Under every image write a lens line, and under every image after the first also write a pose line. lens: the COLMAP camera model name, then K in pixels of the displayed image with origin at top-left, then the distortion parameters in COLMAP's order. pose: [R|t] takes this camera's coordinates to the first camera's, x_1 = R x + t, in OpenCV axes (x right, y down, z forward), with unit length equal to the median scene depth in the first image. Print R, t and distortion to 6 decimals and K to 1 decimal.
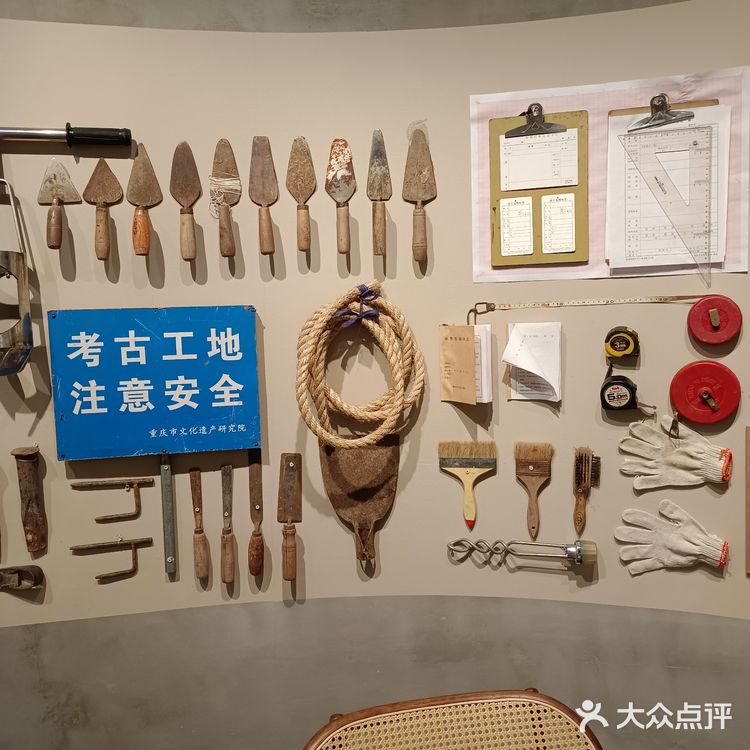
lens RADIAL K [[743.2, 0, 376.2], [0, 743.2, 371.2], [0, 0, 1]] dist [0.078766, 0.000000]
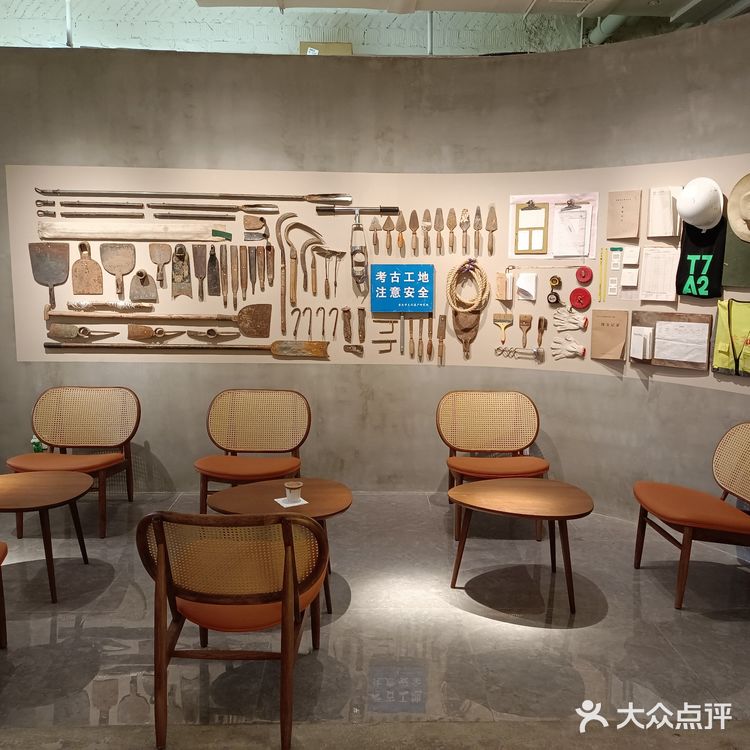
lens RADIAL K [[743.2, 0, 374.3], [0, 743.2, 376.7], [0, 0, 1]] dist [0.078766, 0.000000]
pose [[0.983216, 0.060274, -0.172203, 0.148525], [-0.046628, 0.995523, 0.082223, 0.129299], [0.176388, -0.072813, 0.981624, -2.056474]]
